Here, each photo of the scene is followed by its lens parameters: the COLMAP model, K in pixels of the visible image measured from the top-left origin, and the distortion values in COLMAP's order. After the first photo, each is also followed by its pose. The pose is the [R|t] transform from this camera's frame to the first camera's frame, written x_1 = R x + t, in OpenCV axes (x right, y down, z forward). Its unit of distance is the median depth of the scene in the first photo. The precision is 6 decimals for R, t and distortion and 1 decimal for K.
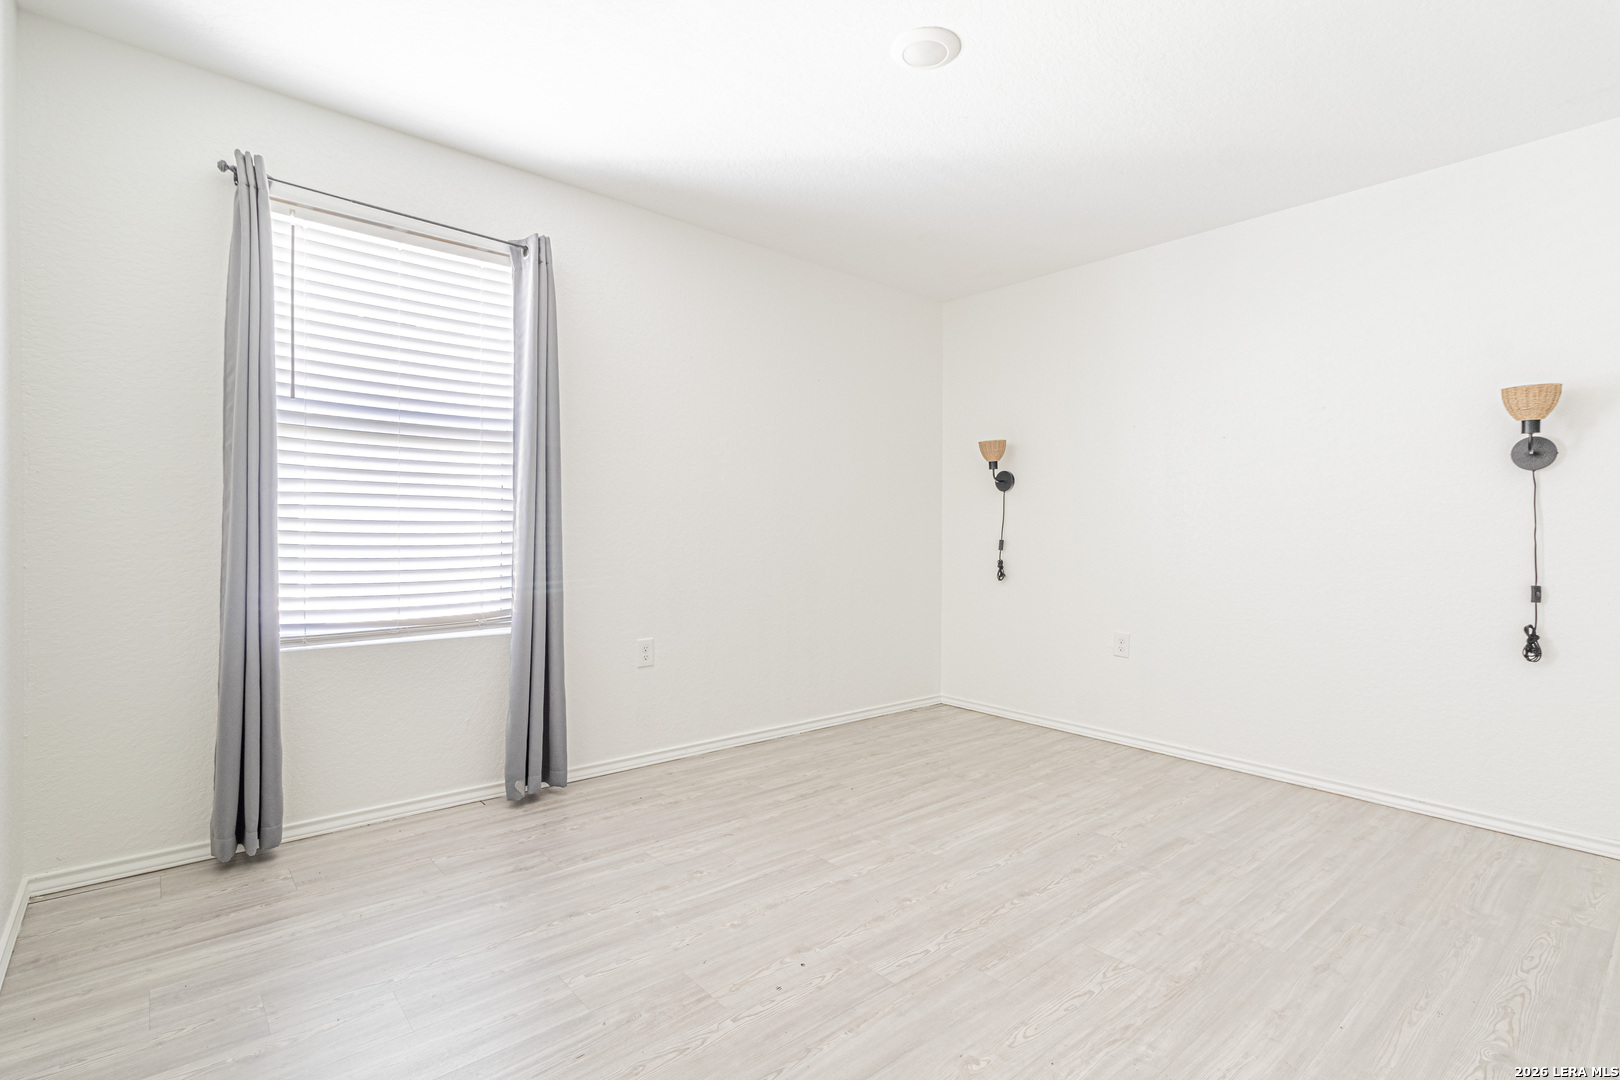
lens RADIAL K [[750.2, 0, 800.1], [0, 750.2, 535.7], [0, 0, 1]] dist [0.006806, -0.000122]
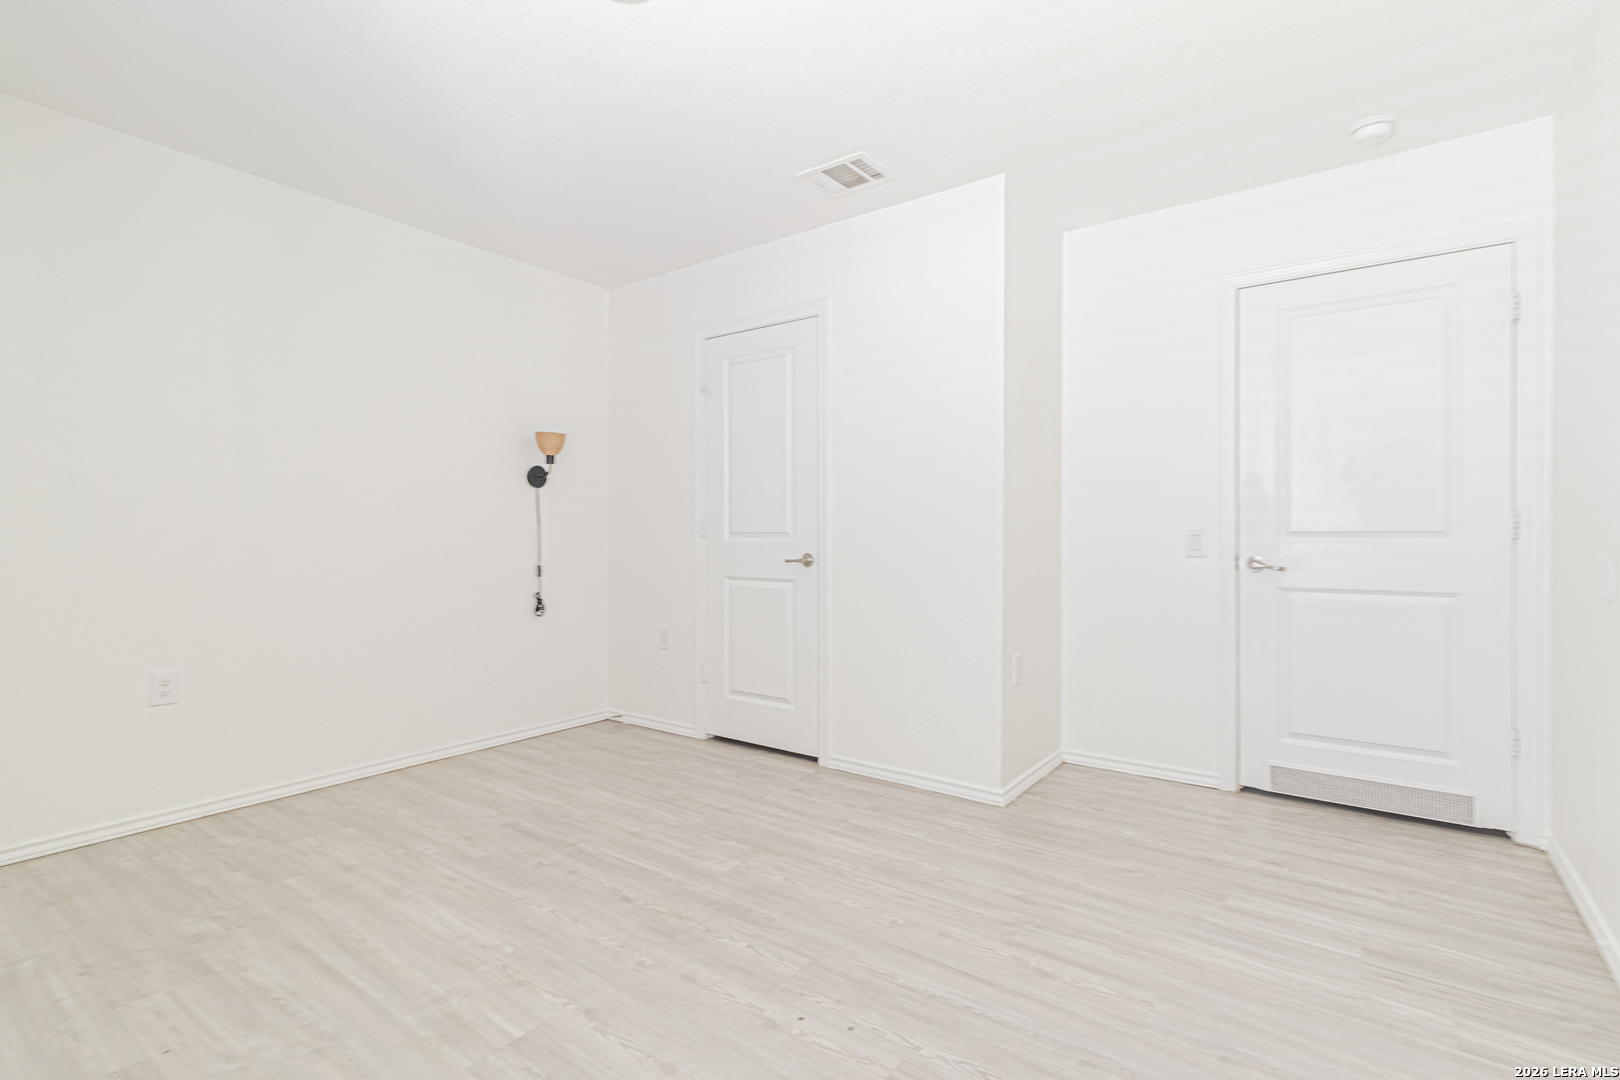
lens RADIAL K [[750.2, 0, 802.3], [0, 750.2, 536.3], [0, 0, 1]] dist [0.006806, -0.000122]
pose [[-0.208661, -0.015416, 0.977867, -0.589215], [0.003791, 0.999855, 0.016571, -0.014684], [-0.977981, 0.007165, -0.208572, 0.802661]]
